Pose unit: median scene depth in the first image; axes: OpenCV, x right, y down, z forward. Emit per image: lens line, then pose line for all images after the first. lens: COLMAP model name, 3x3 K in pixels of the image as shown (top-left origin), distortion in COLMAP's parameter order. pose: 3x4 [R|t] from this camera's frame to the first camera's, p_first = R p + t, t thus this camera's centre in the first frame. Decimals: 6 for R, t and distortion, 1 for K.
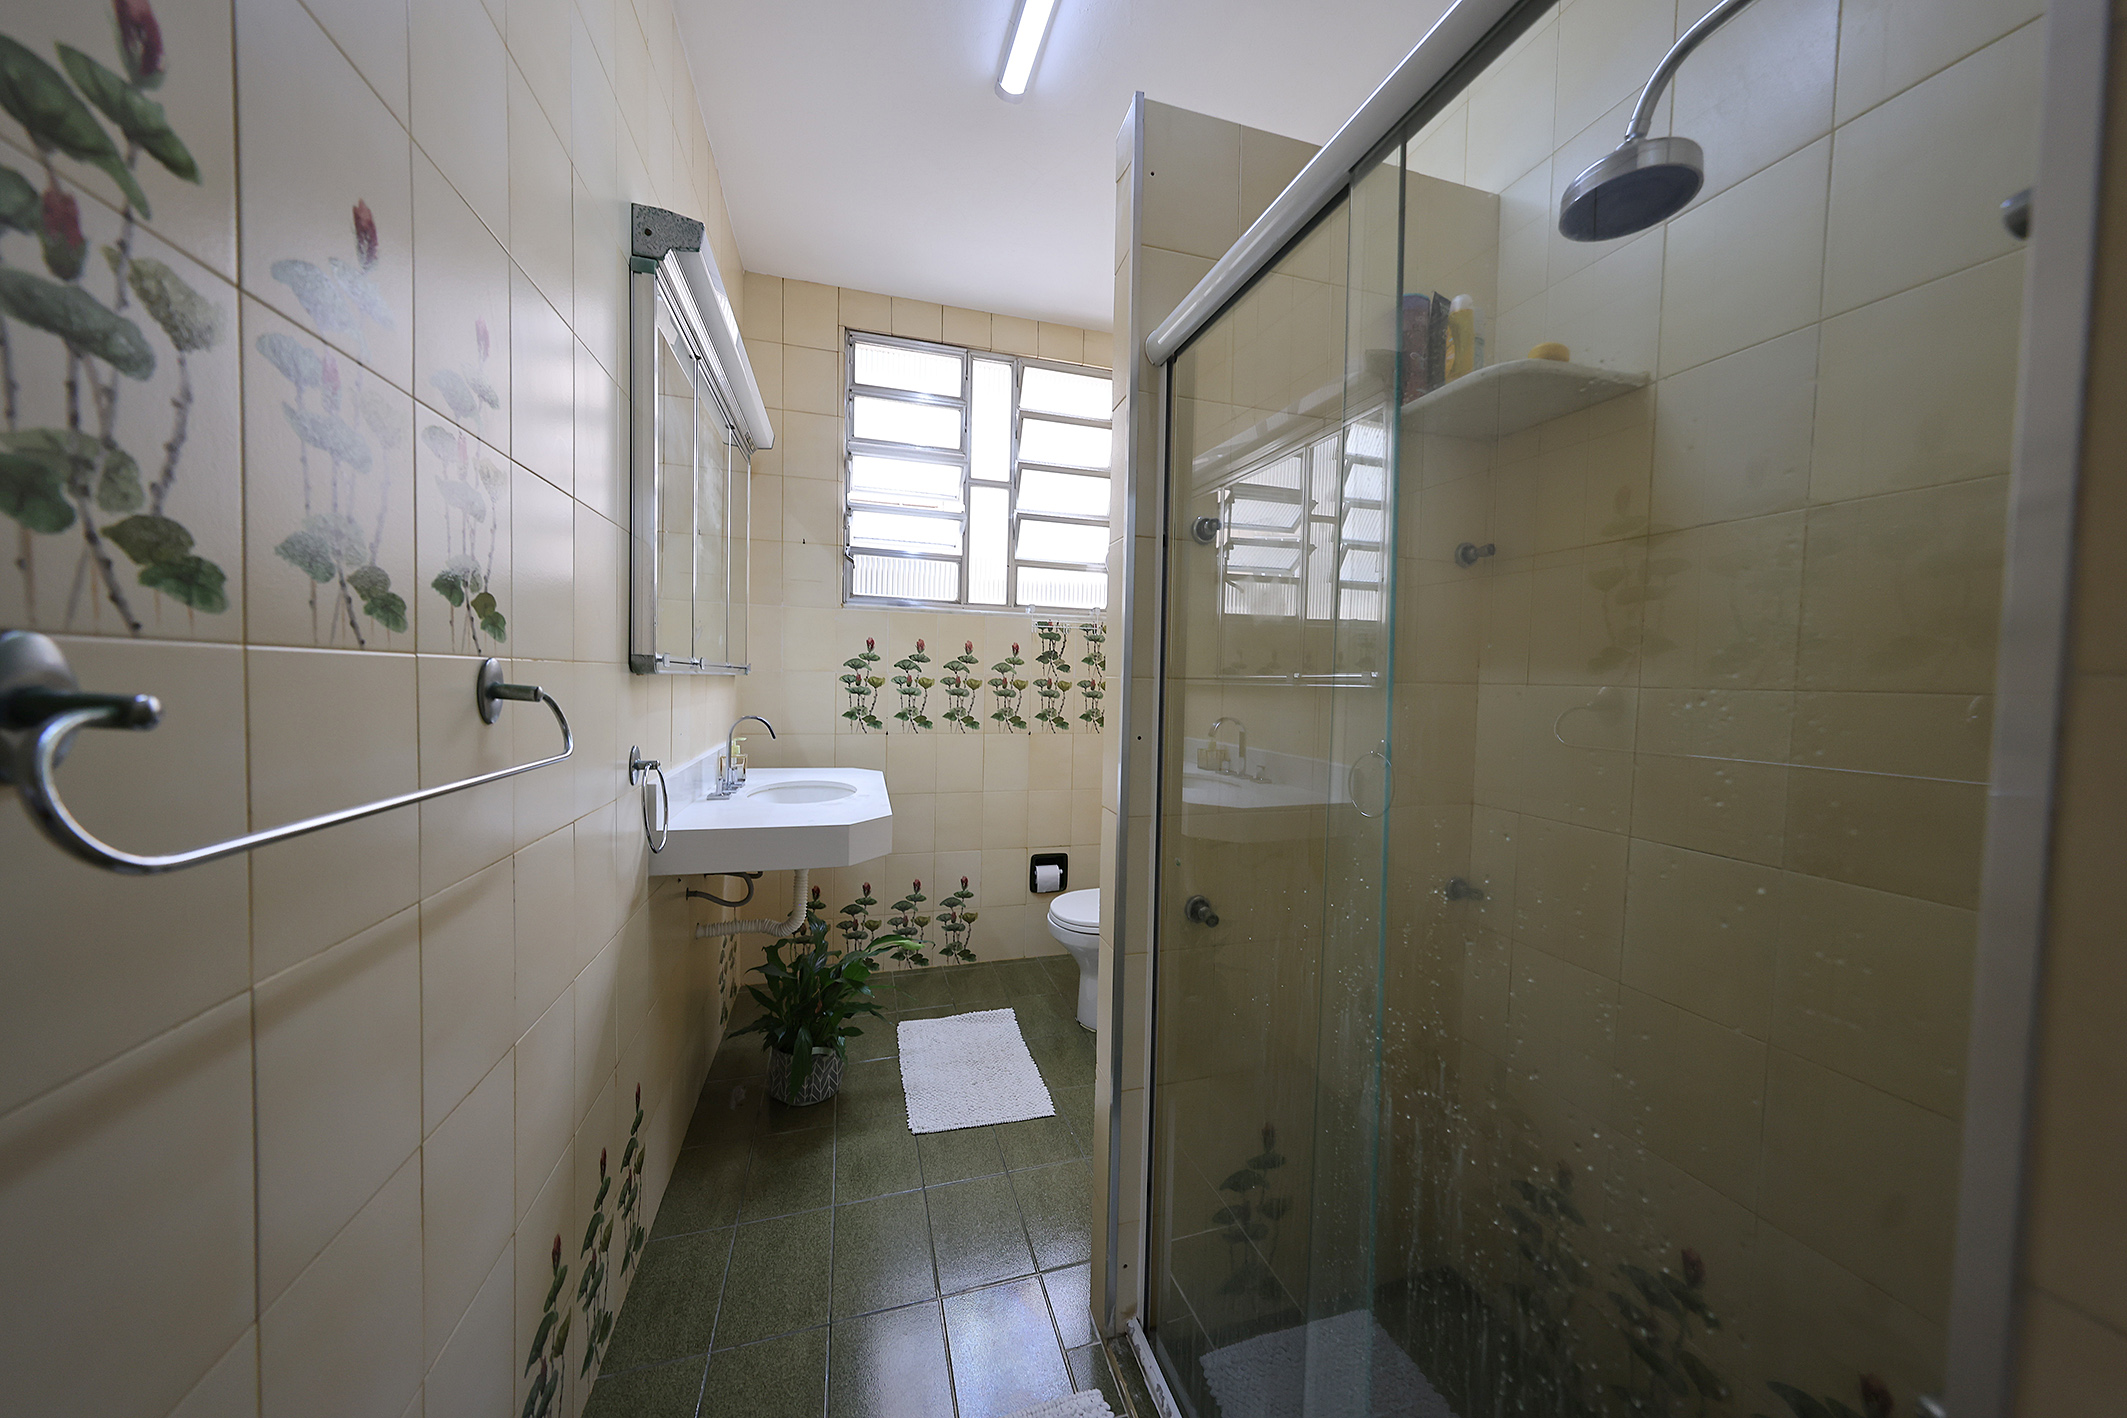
lens RADIAL K [[734.2, 0, 1069.1], [0, 734.2, 713.0], [0, 0, 1]] dist [0.004654, 0.000206]
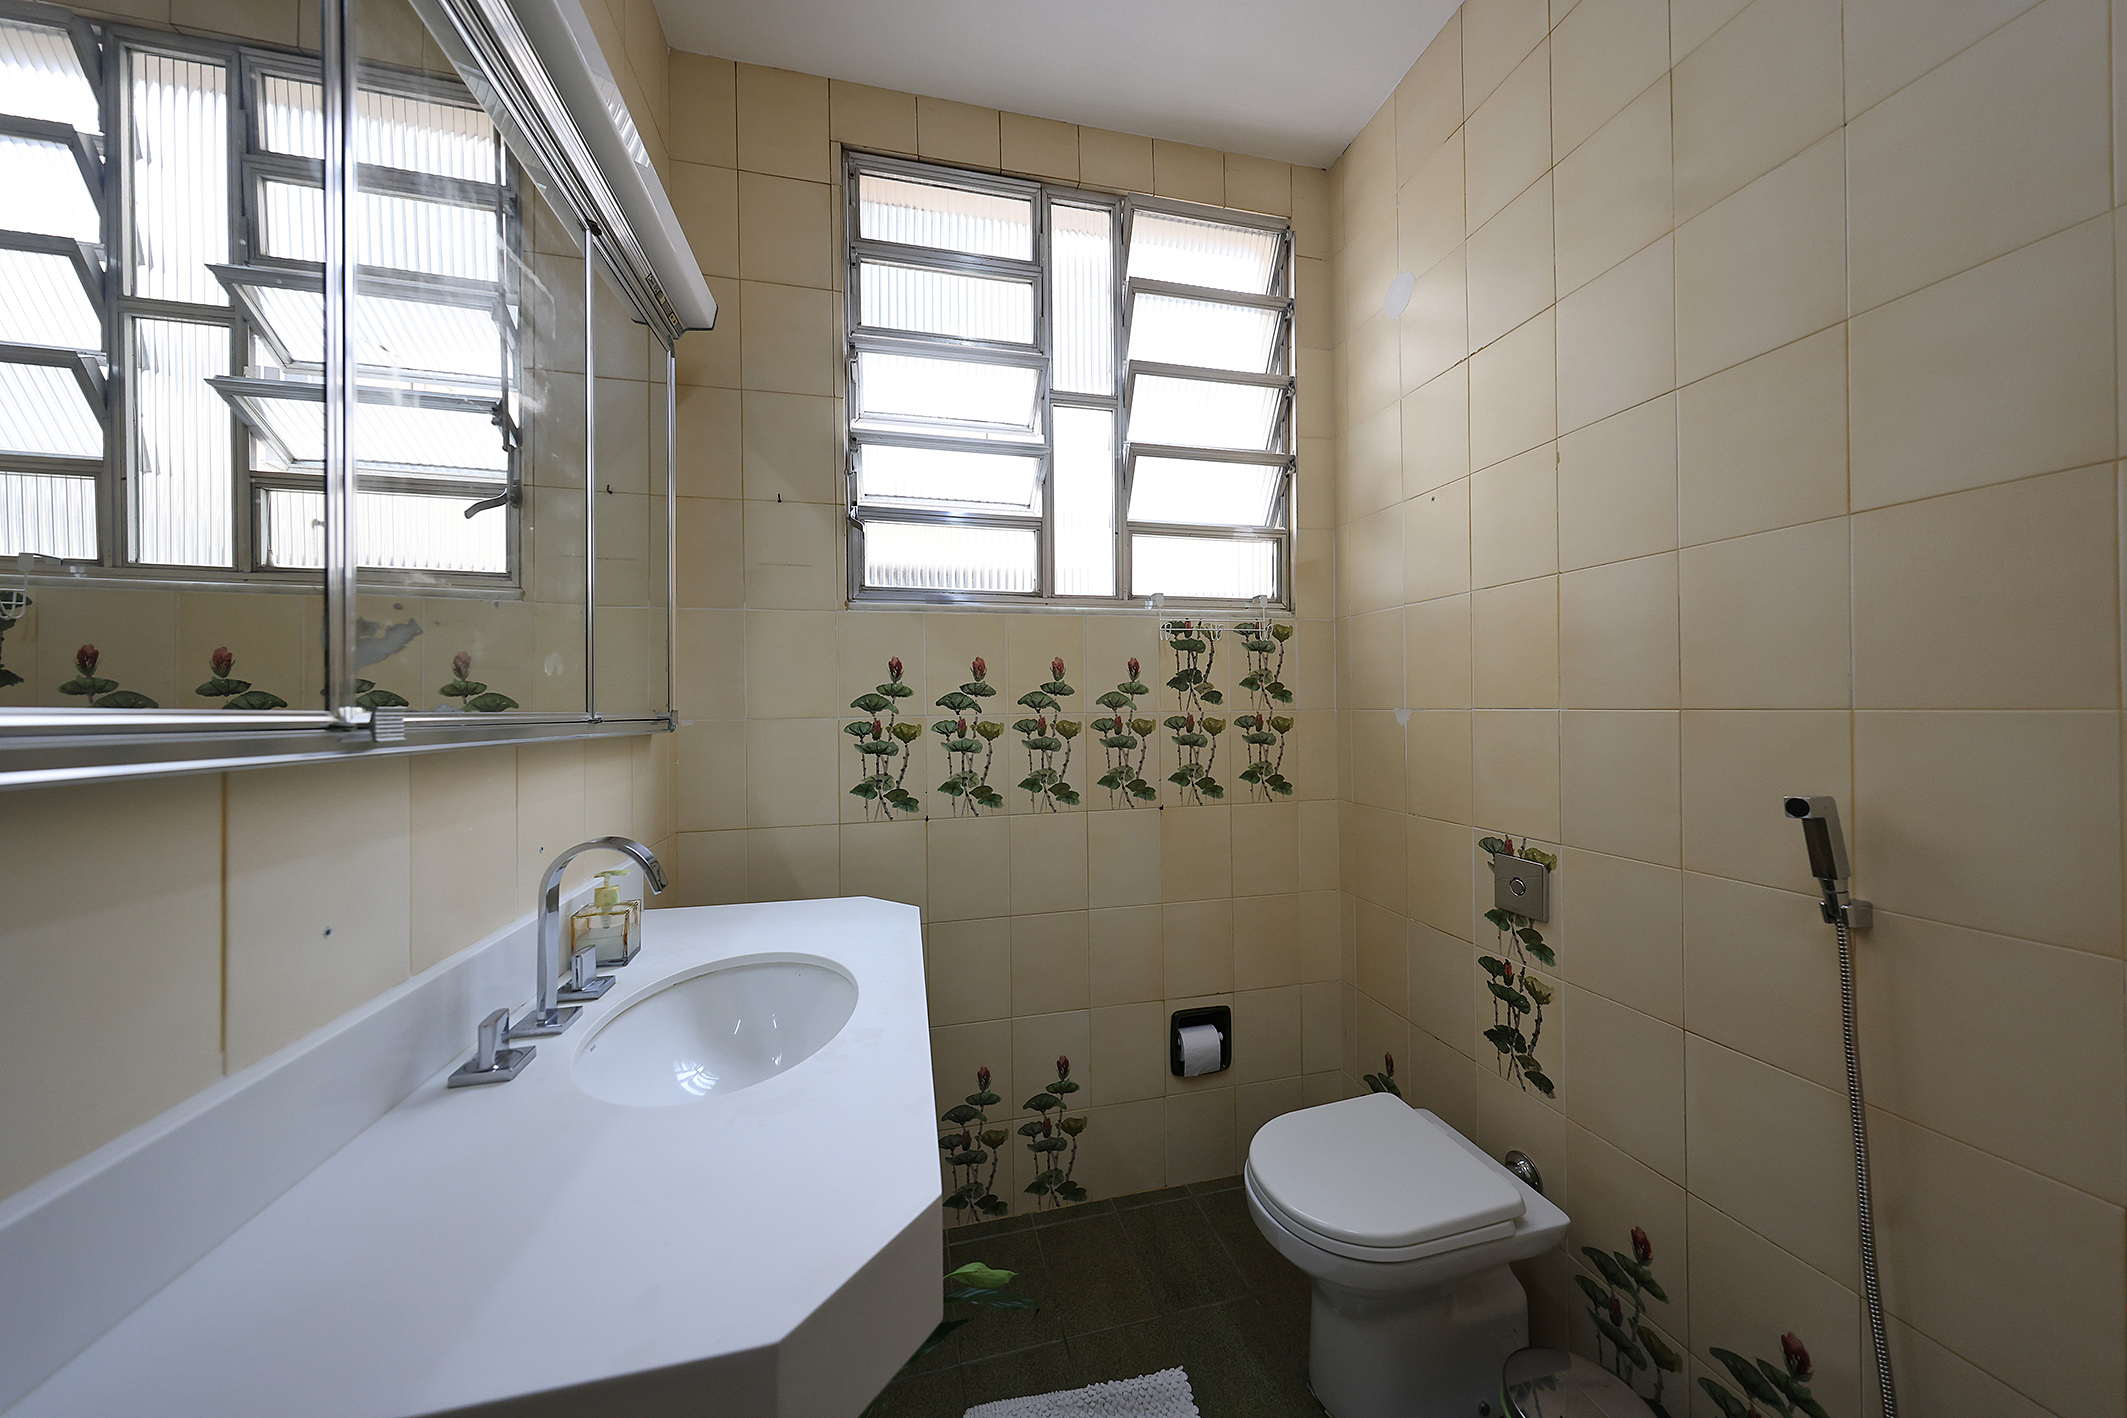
lens RADIAL K [[734.2, 0, 1069.6], [0, 734.2, 706.0], [0, 0, 1]] dist [0.004654, 0.000206]
pose [[0.998401, -0.036269, -0.043361, -0.101861], [0.034243, 0.998327, -0.046586, -0.030225], [0.044978, 0.045027, 0.997973, 0.400843]]
